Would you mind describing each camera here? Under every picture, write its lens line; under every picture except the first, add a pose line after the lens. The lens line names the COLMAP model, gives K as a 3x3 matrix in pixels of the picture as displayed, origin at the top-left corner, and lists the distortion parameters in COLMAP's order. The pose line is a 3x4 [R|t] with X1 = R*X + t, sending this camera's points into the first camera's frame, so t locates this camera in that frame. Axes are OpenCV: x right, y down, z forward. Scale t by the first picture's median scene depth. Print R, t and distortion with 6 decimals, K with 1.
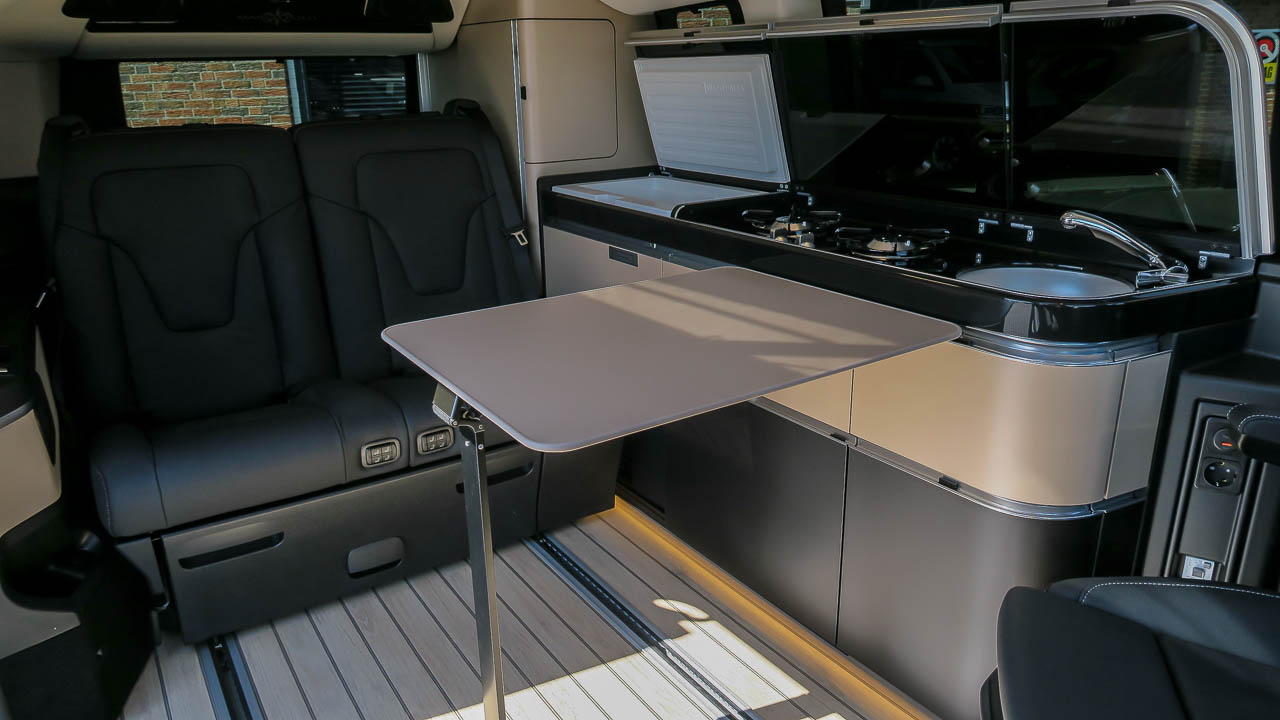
lens RADIAL K [[893.1, 0, 640.7], [0, 893.1, 366.5], [0, 0, 1]] dist [-0.024917, 0.009307]
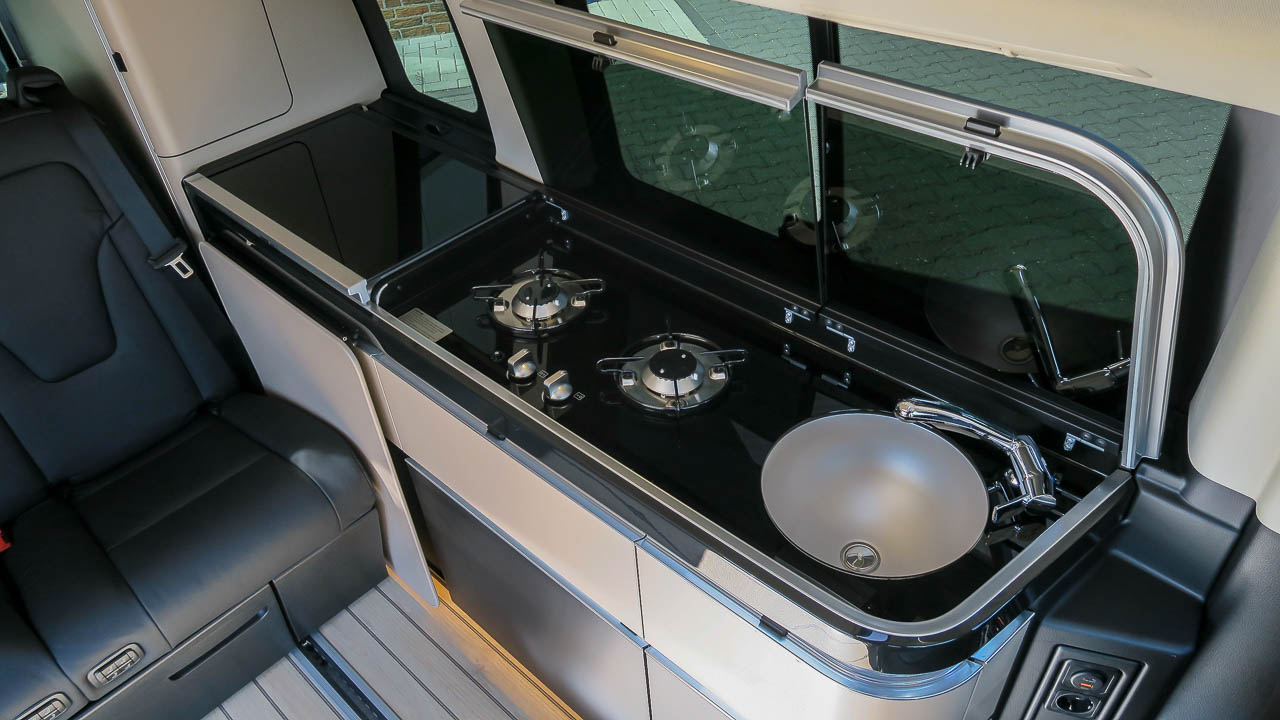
lens RADIAL K [[893.1, 0, 636.7], [0, 893.1, 356.8], [0, 0, 1]] dist [-0.024917, 0.009307]
pose [[0.972925, -0.174094, 0.152015, 0.118246], [0.107905, 0.923797, 0.367362, -0.347998], [-0.204387, -0.341013, 0.917571, 0.277958]]
